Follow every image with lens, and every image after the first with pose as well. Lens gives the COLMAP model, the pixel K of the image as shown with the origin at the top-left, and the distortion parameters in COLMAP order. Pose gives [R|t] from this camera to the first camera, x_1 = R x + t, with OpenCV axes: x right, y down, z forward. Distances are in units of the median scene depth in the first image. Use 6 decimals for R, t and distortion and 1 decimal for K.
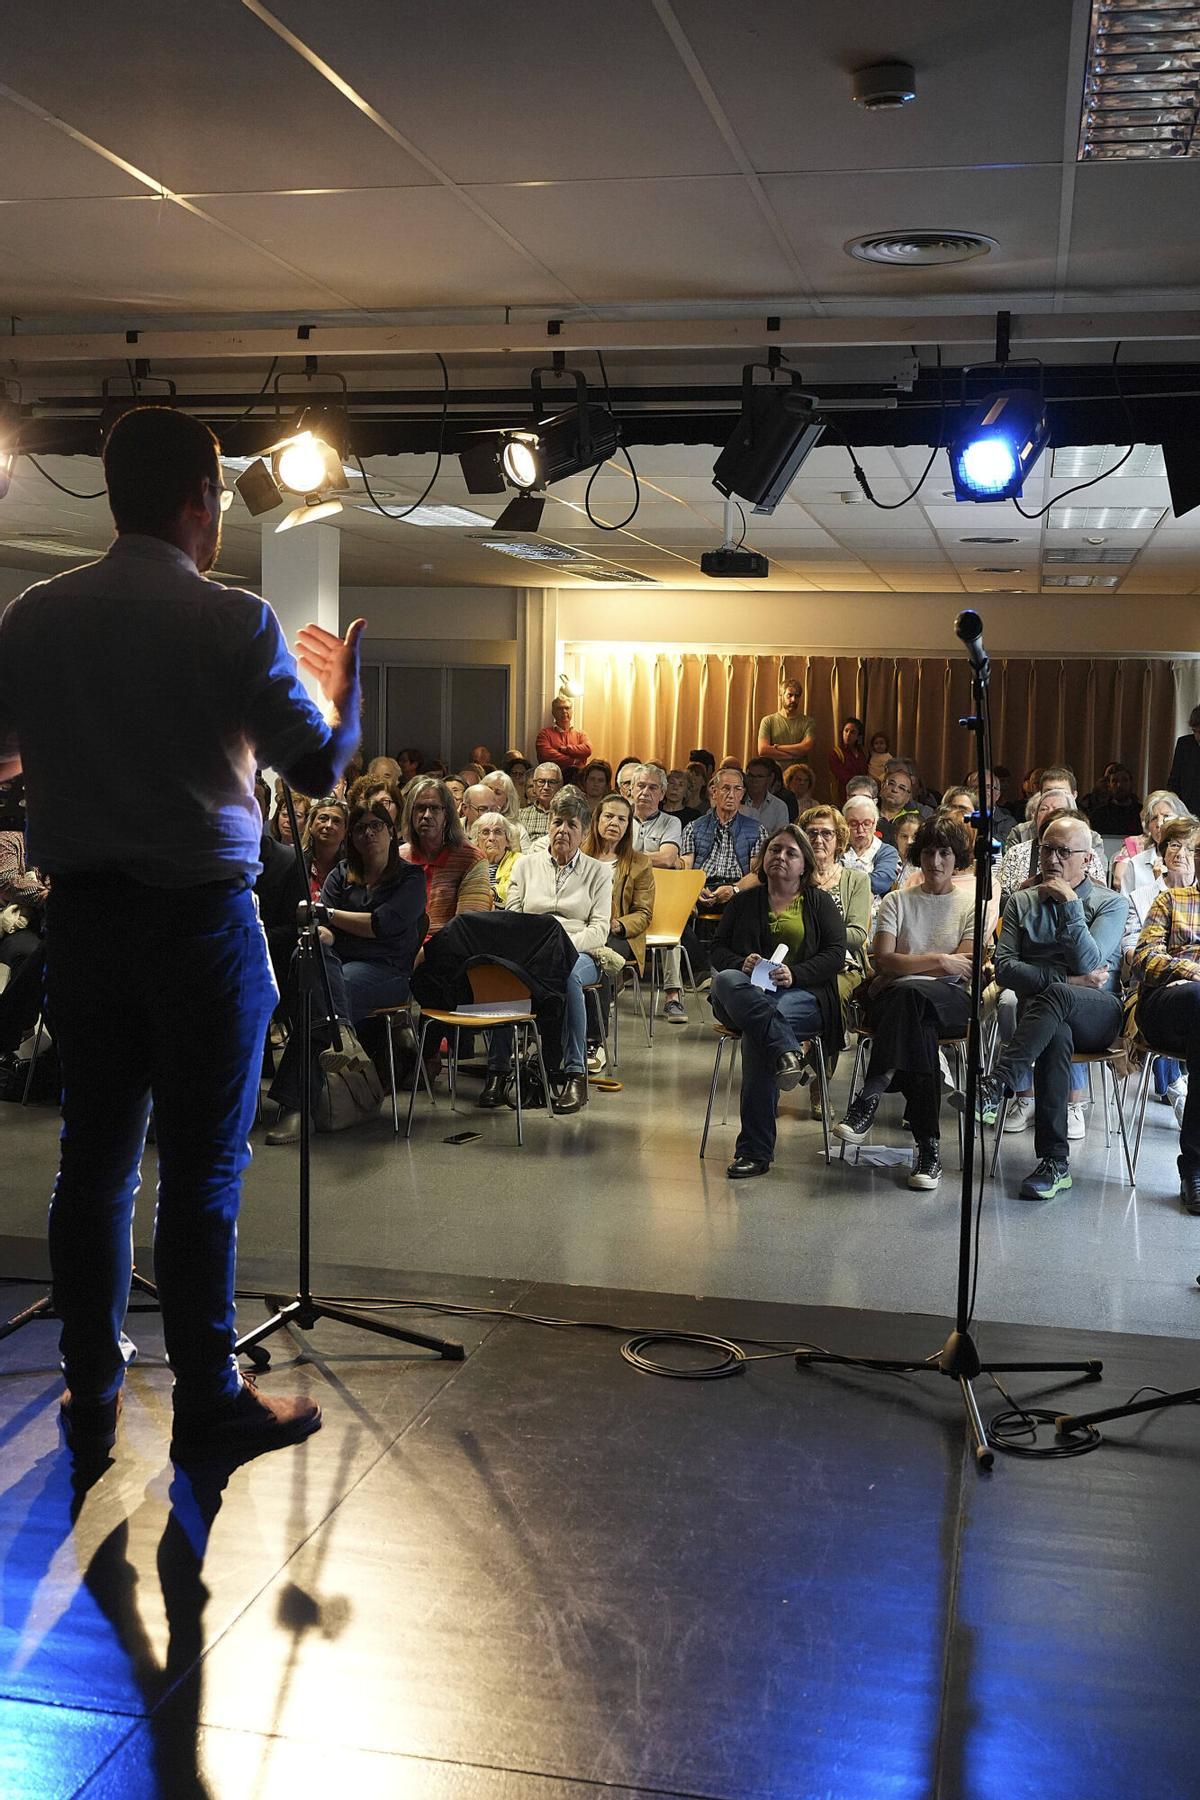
lens RADIAL K [[1938.4, 0, 600.4], [0, 1938.4, 899.8], [0, 0, 1]] dist [0.000566, 0.000845]
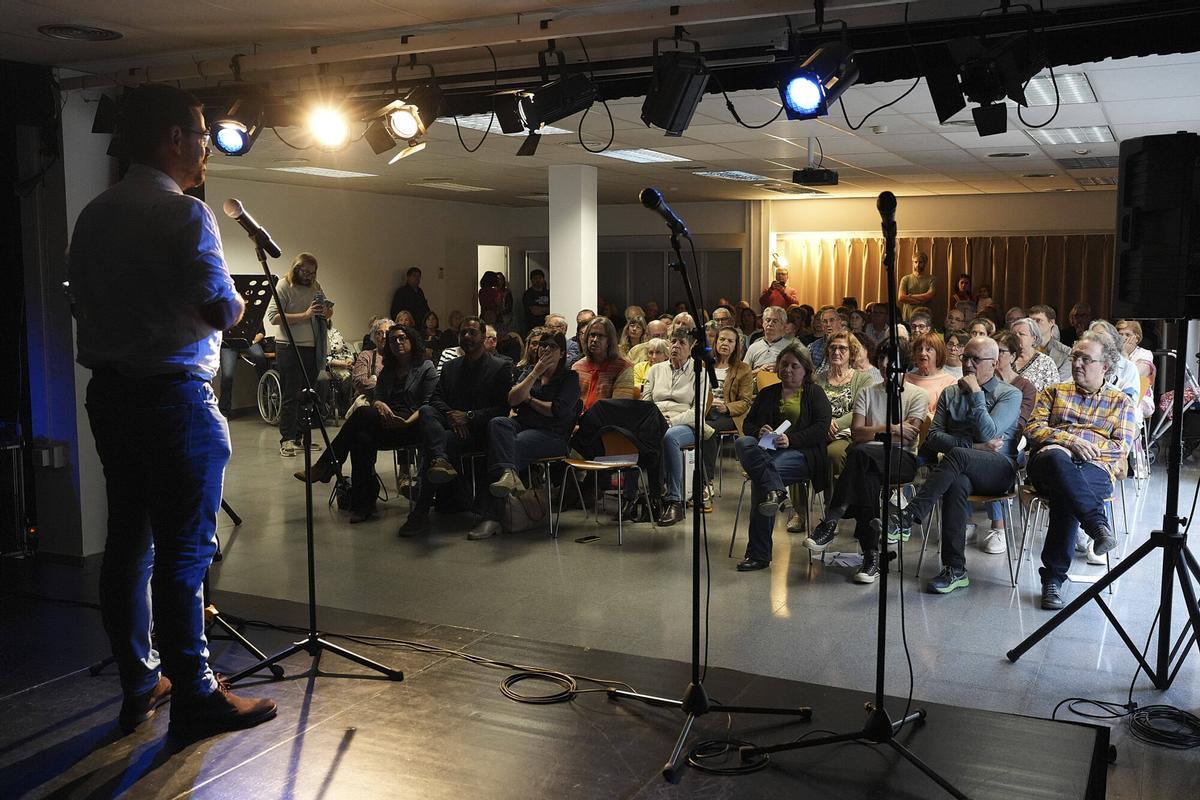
lens RADIAL K [[1159.5, 0, 600.0], [0, 1159.5, 400.0], [0, 0, 1]] dist [0.001274, -0.006949]
pose [[0.970400, 0.002909, -0.241488, 0.181100], [-0.001753, 0.999986, 0.005001, 0.002501], [0.241499, -0.004430, 0.970391, 0.073896]]
